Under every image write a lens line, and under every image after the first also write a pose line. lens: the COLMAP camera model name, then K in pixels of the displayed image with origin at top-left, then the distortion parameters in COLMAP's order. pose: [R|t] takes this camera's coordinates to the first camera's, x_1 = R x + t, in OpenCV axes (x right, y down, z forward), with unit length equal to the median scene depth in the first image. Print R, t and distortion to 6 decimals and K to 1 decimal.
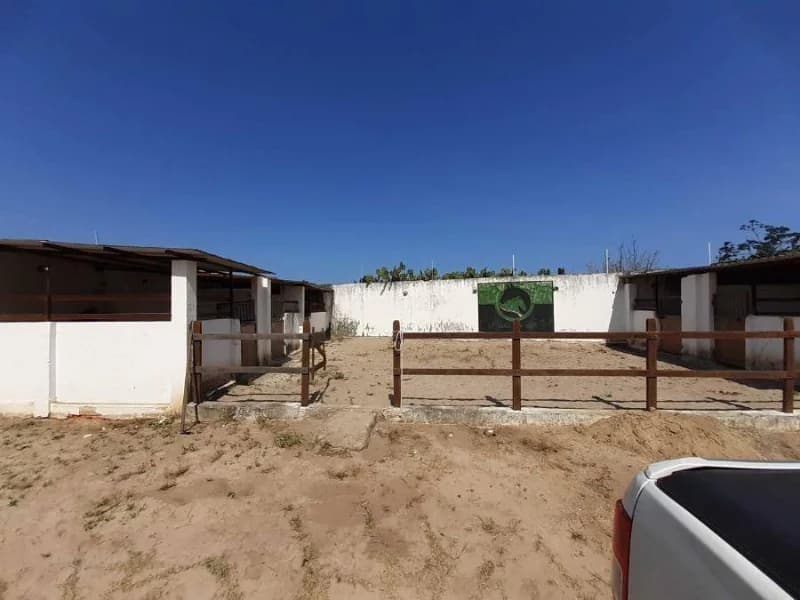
lens RADIAL K [[321.1, 0, 395.4], [0, 321.1, 303.7], [0, 0, 1]] dist [-0.000736, -0.000745]
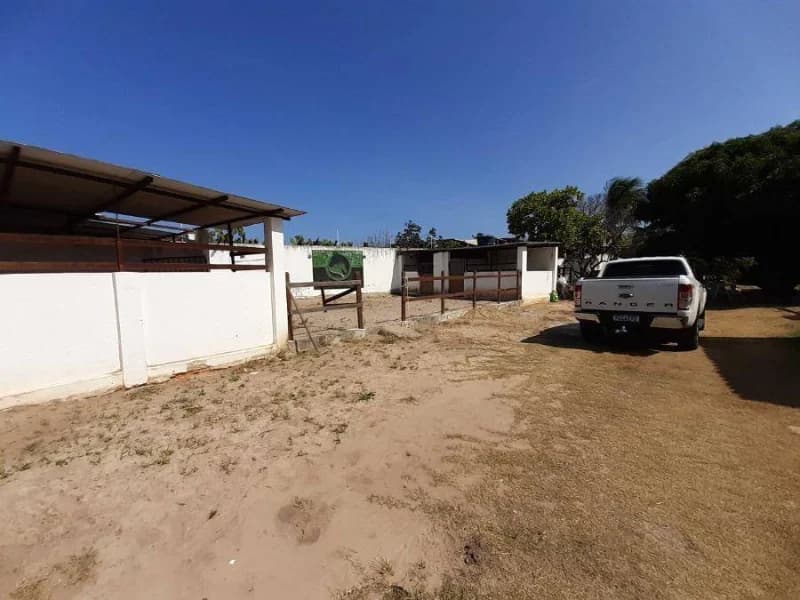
lens RADIAL K [[315.8, 0, 404.9], [0, 315.8, 297.6], [0, 0, 1]] dist [-0.000911, -0.000157]
pose [[0.613372, -0.062753, 0.787297, -0.495600], [0.000868, 0.996891, 0.078783, 0.023241], [-0.789794, -0.047640, 0.611520, -0.019619]]
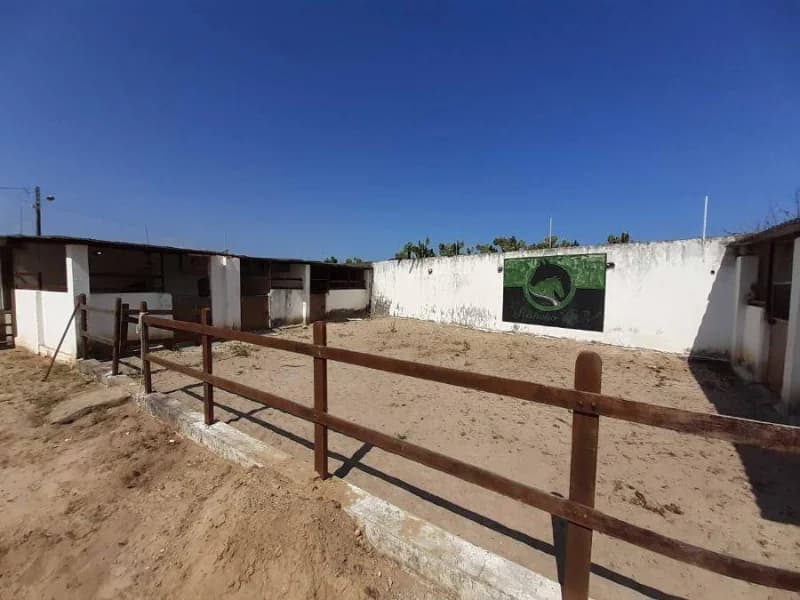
lens RADIAL K [[321.1, 0, 398.9], [0, 321.1, 301.0], [0, 0, 1]] dist [-0.000736, -0.000745]
pose [[0.875910, 0.049761, -0.479901, 0.422294], [-0.018905, 0.997443, 0.068921, -0.011021], [0.482104, -0.051297, 0.874611, 0.204060]]
